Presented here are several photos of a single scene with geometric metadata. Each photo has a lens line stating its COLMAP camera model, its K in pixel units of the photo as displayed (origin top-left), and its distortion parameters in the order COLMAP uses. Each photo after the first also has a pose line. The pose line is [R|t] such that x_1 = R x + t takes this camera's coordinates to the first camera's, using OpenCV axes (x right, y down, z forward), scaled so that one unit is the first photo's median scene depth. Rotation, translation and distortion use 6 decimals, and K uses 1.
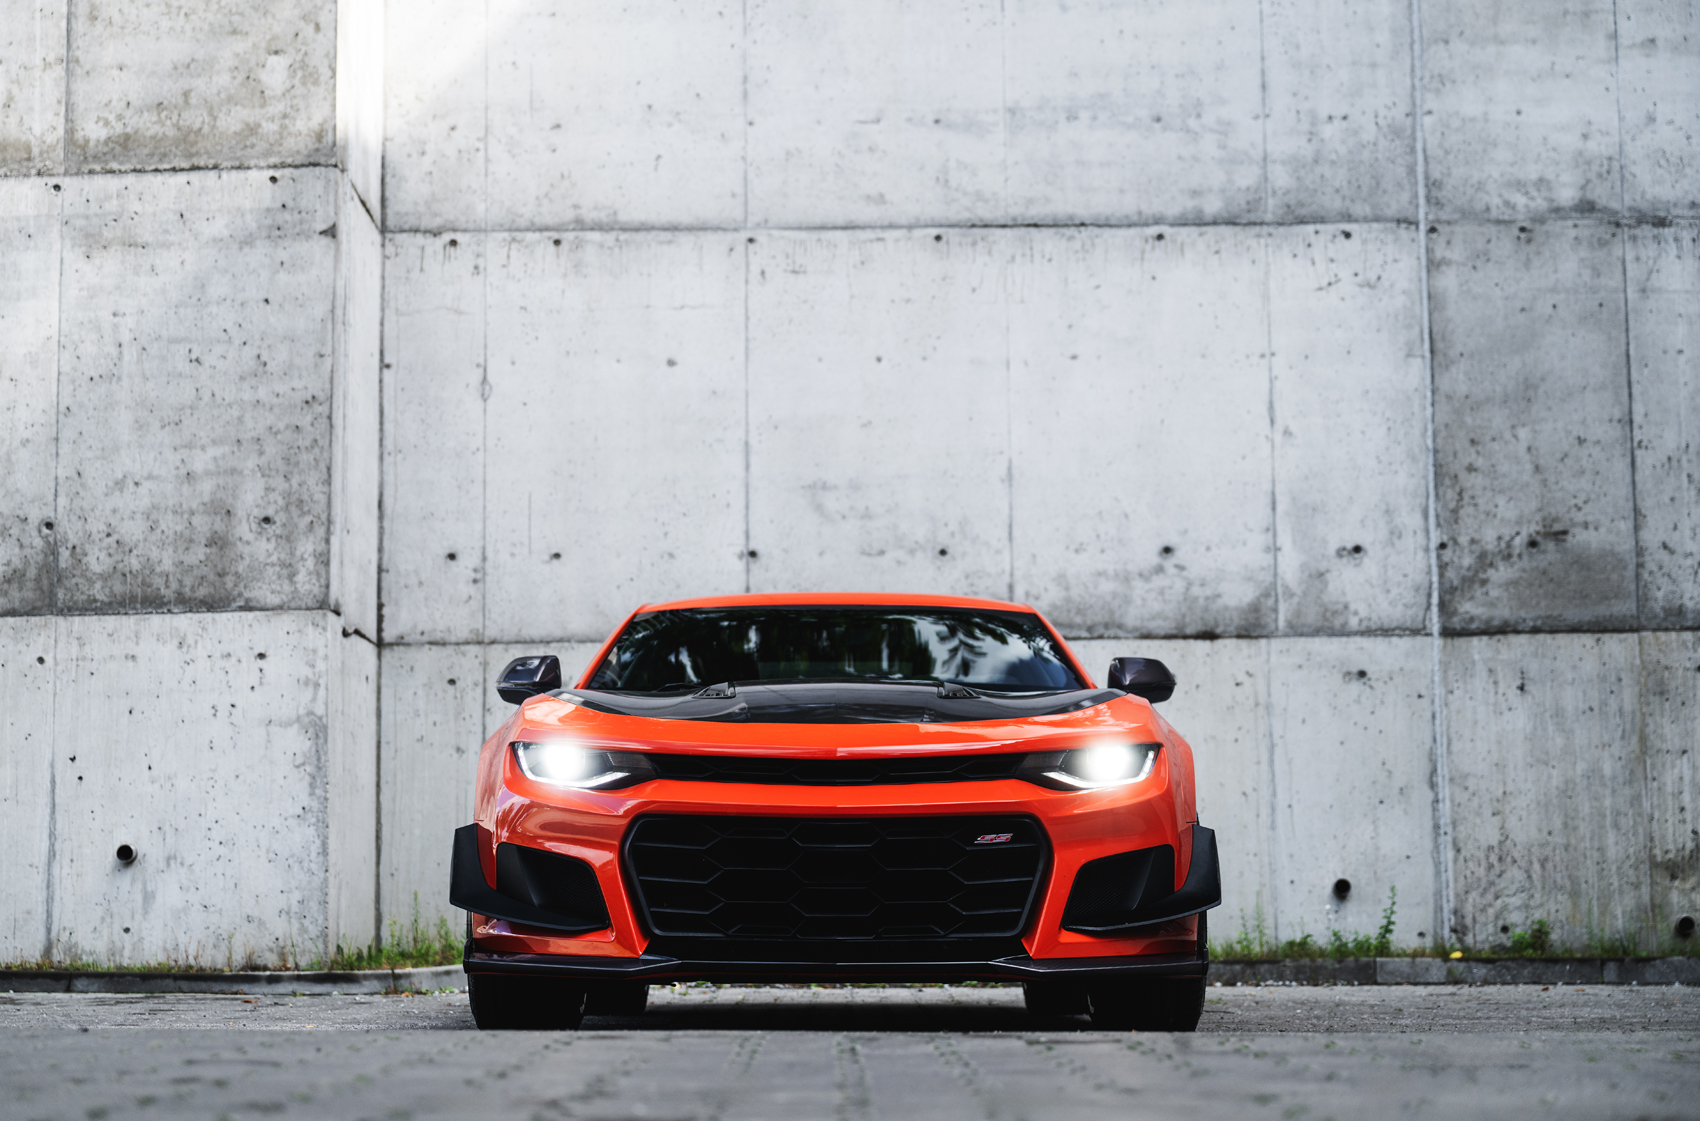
lens RADIAL K [[3200.4, 0, 822.7], [0, 3200.4, 539.9], [0, 0, 1]] dist [0.005103, 0.000000]
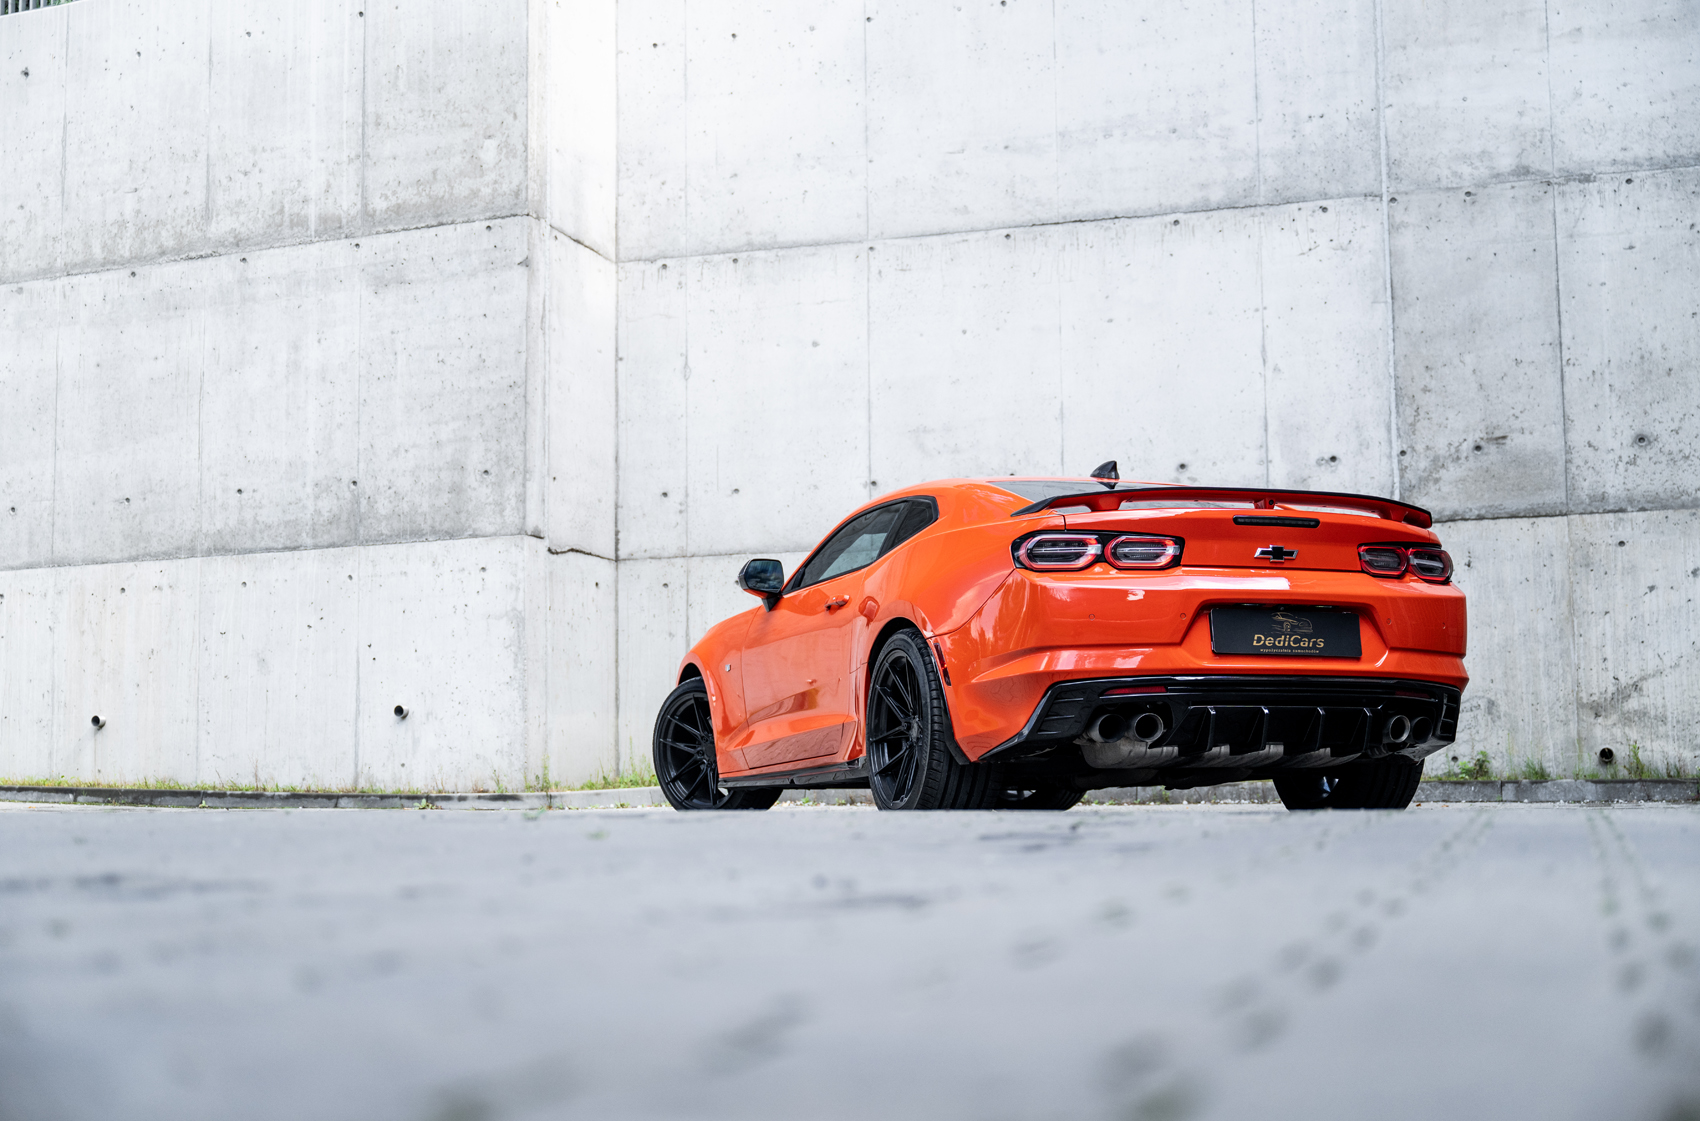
lens RADIAL K [[2272.2, 0, 847.1], [0, 2272.2, 564.2], [0, 0, 1]] dist [0.000894, 0.000000]
pose [[0.954477, -0.032586, -0.296499, 0.248427], [0.040099, 0.999009, 0.019291, 0.019429], [0.295577, -0.030302, 0.954838, 0.089633]]
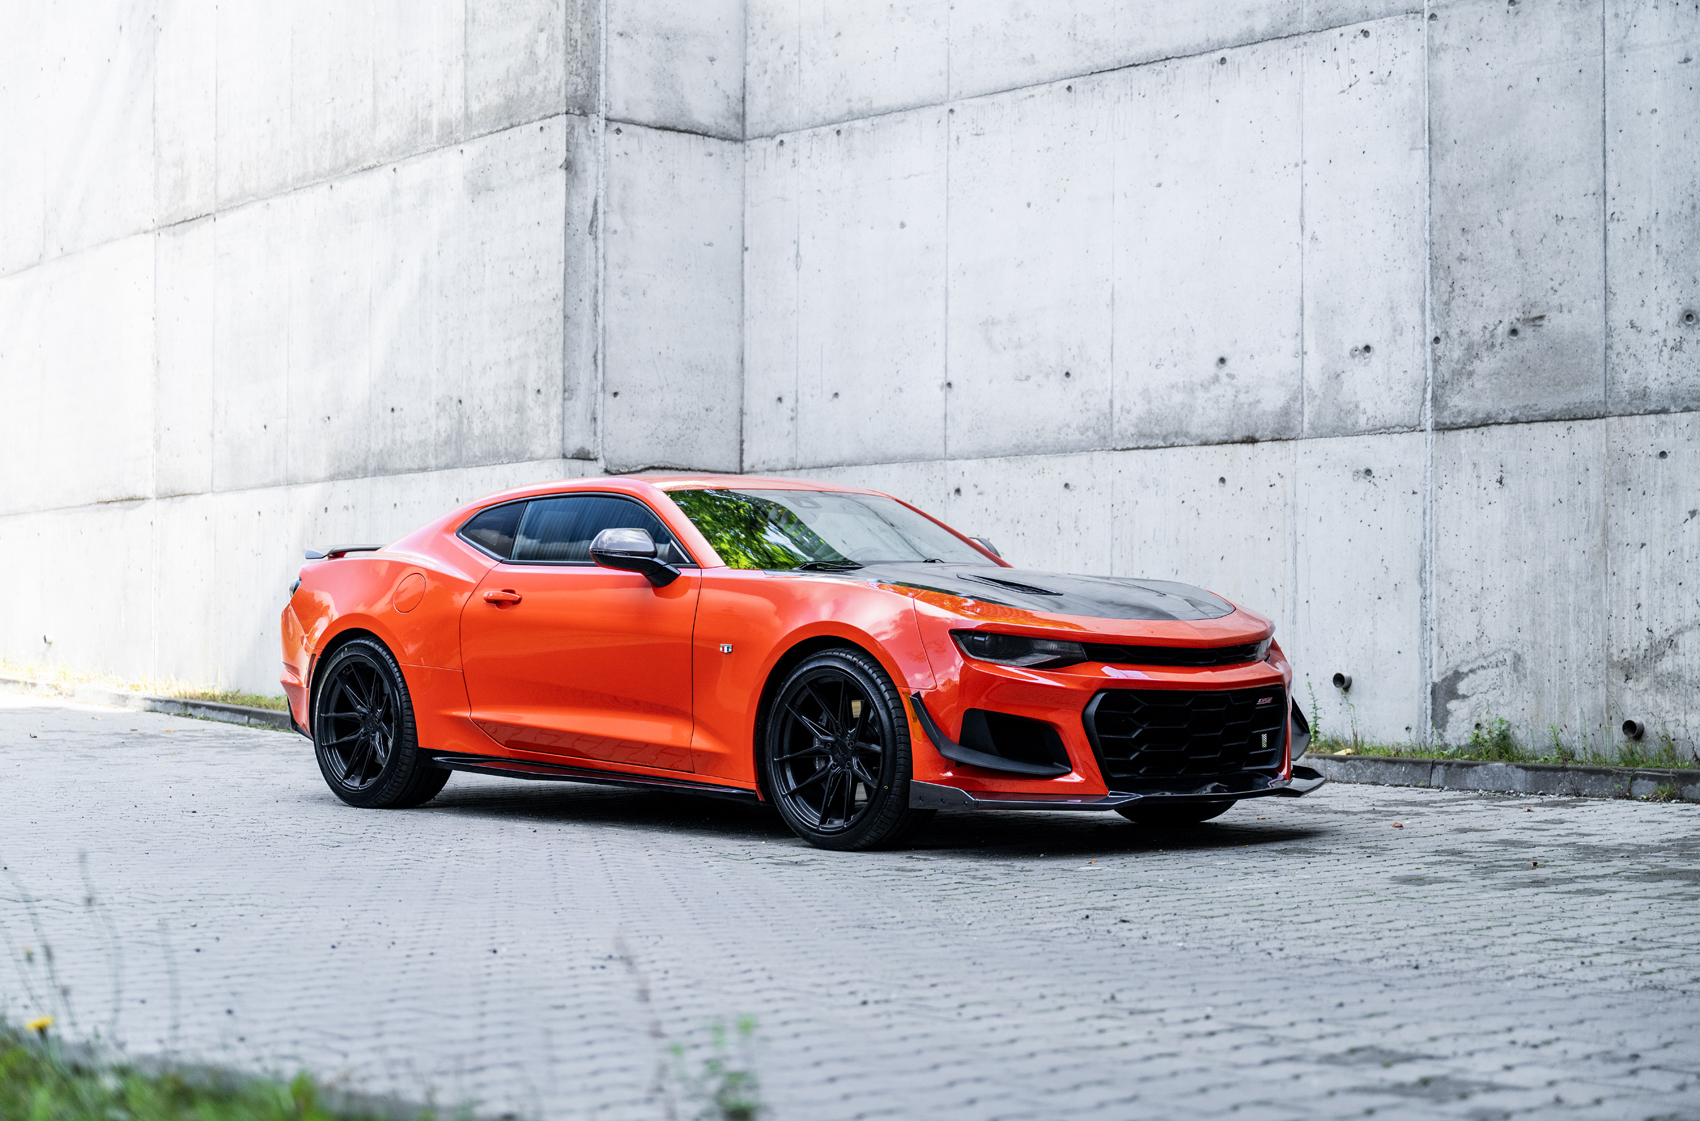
lens RADIAL K [[2898.1, 0, 854.7], [0, 2898.1, 553.5], [0, 0, 1]] dist [-0.001358, 0.000000]
pose [[0.680040, -0.010711, -0.733097, 0.728461], [0.082258, 0.994695, 0.061772, -0.002538], [0.728546, -0.102311, 0.677314, 0.255550]]
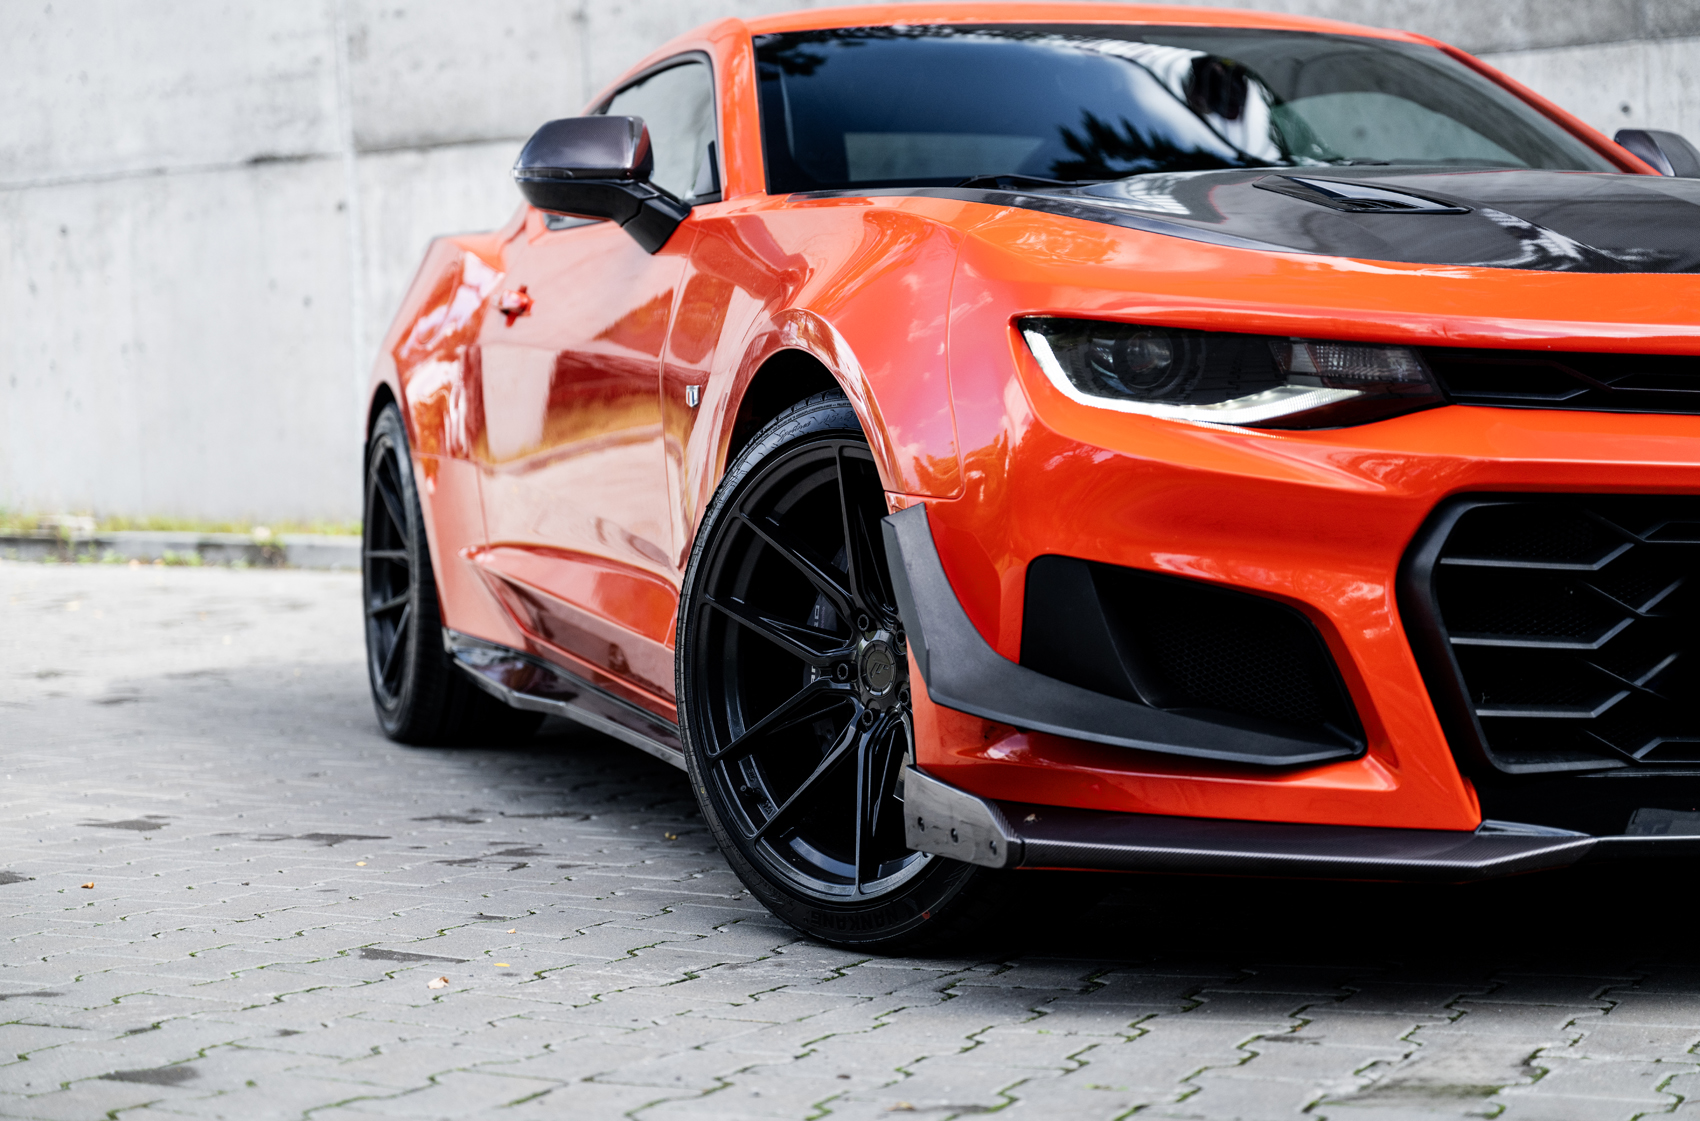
lens RADIAL K [[3378.4, 0, 841.6], [0, 3378.4, 636.1], [0, 0, 1]] dist [0.002412, 0.000000]
pose [[0.930616, -0.002558, -0.365988, -0.125342], [0.073592, 0.980860, 0.180269, 0.005100], [0.358522, -0.194695, 0.912993, 0.236362]]
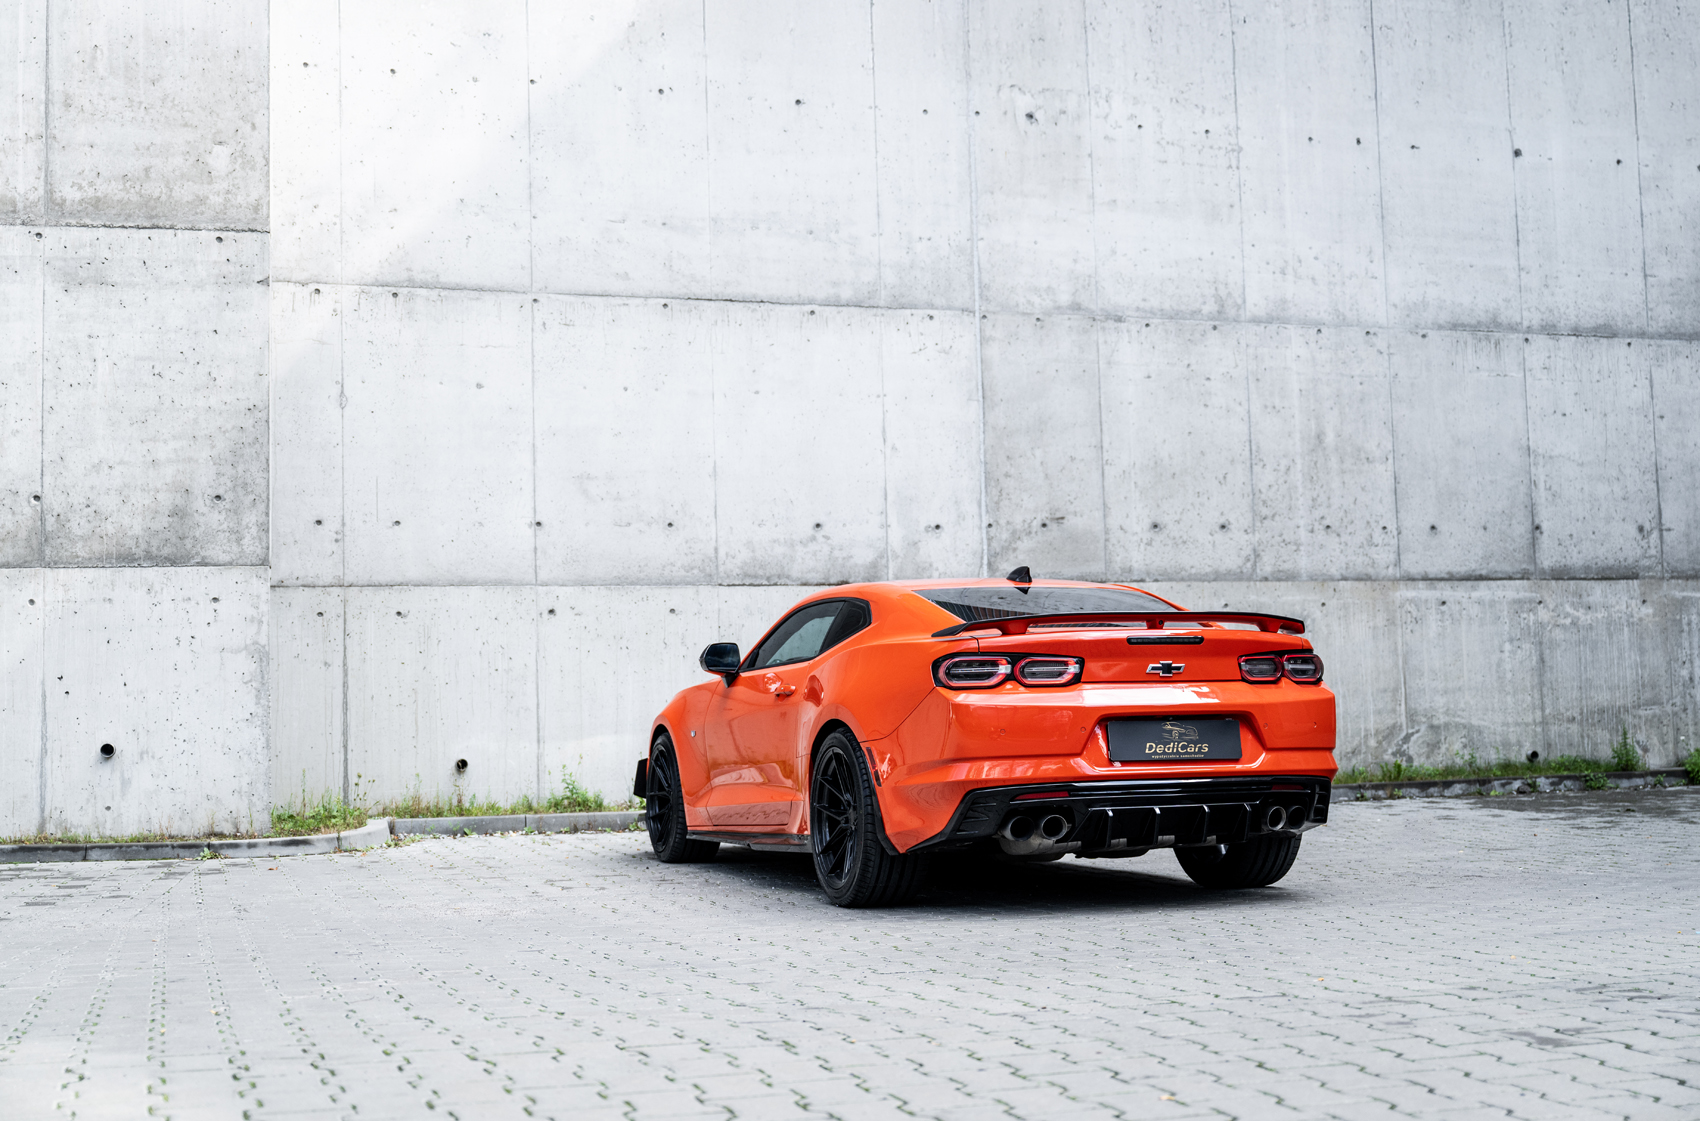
lens RADIAL K [[2018.1, 0, 851.9], [0, 2018.1, 561.9], [0, 0, 1]] dist [-0.000278, 0.000000]
pose [[0.945409, 0.009147, 0.325757, -0.181862], [-0.022769, 0.999017, 0.038028, -0.015926], [-0.325089, -0.043370, 0.944688, 0.112254]]
